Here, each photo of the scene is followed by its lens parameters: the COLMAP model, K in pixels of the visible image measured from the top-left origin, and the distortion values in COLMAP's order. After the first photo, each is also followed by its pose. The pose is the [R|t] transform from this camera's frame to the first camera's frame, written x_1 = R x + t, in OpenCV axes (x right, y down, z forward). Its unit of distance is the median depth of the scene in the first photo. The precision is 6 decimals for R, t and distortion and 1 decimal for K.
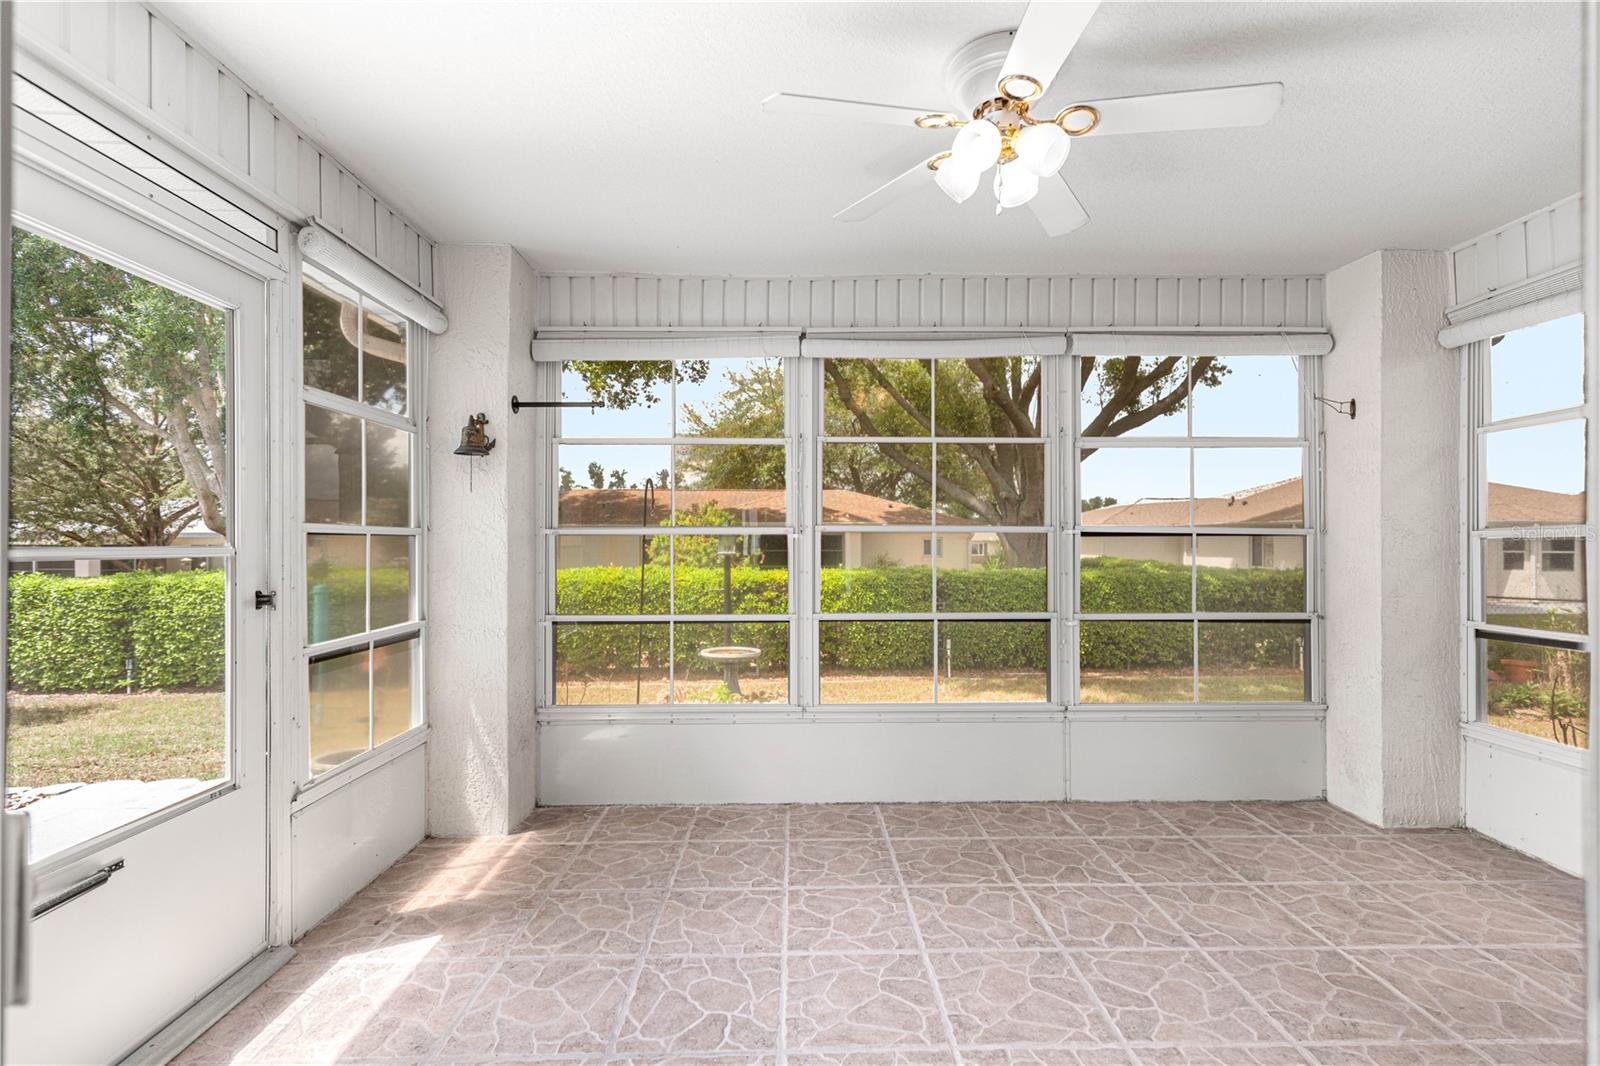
lens RADIAL K [[726.2, 0, 803.7], [0, 726.2, 541.8], [0, 0, 1]] dist [0.001934, 0.000047]
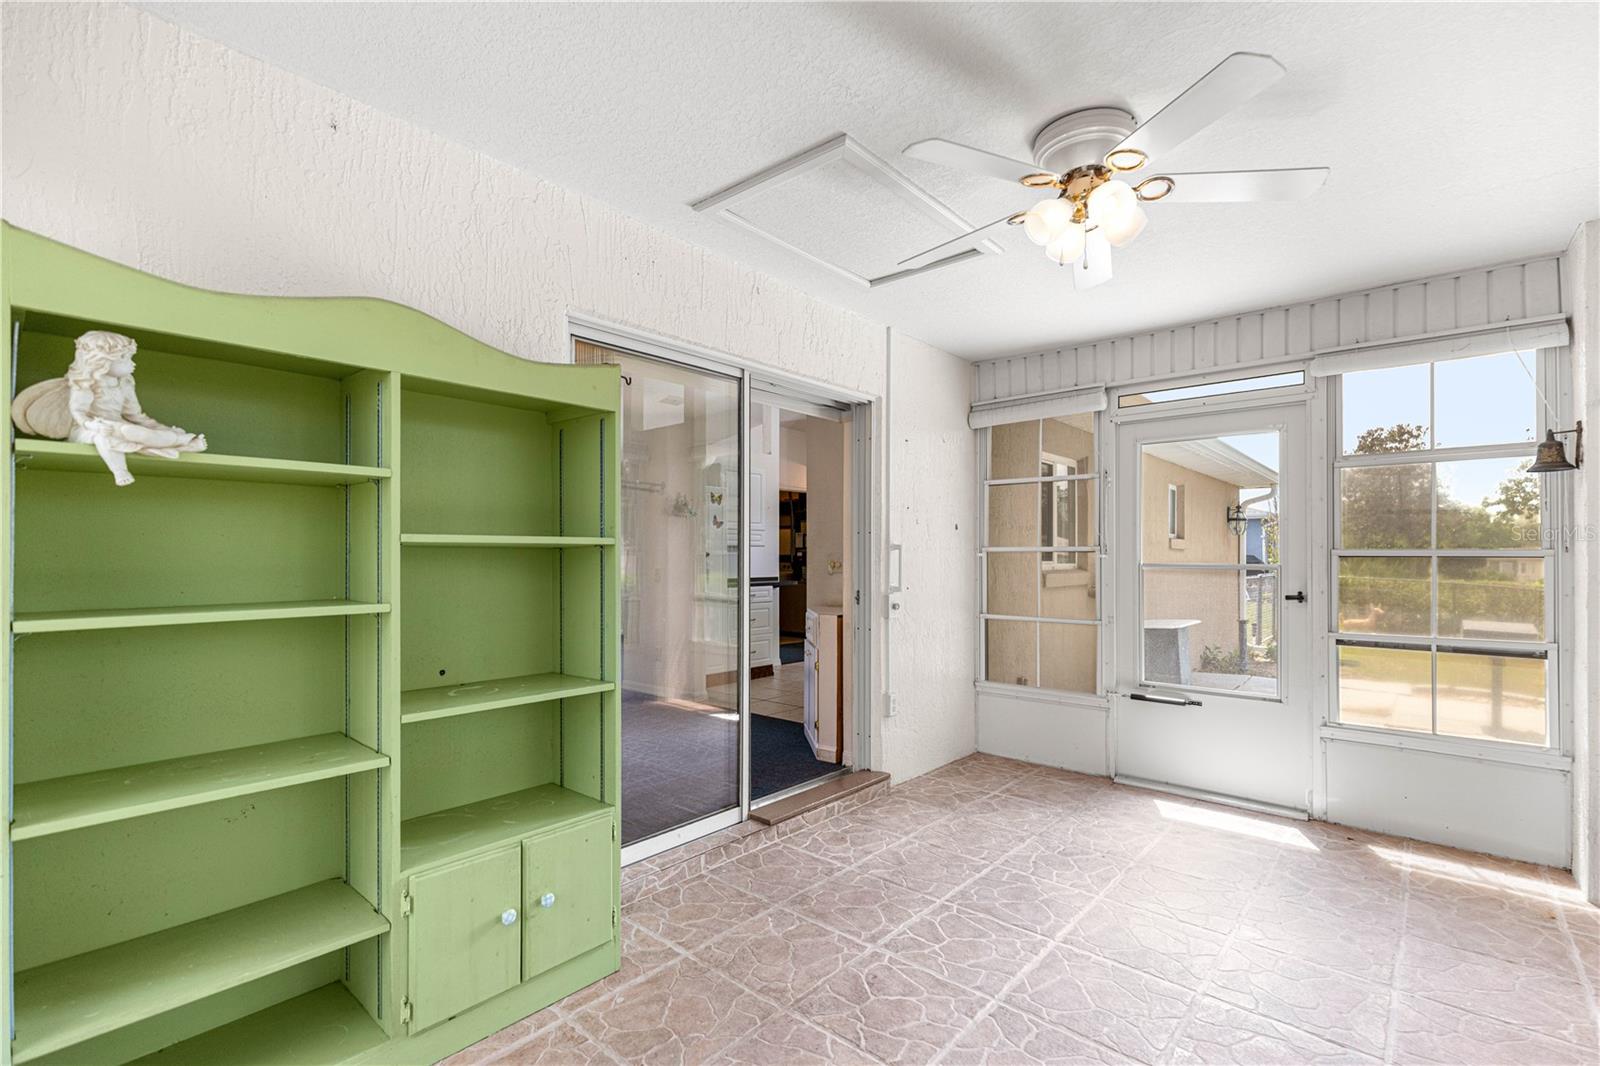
lens RADIAL K [[726.2, 0, 800.8], [0, 726.2, 545.3], [0, 0, 1]] dist [0.001934, 0.000047]
pose [[-0.673542, -0.015627, -0.738983, 1.078379], [-0.002675, 0.999821, -0.018705, -0.001112], [0.739144, -0.010622, -0.673464, 1.111398]]
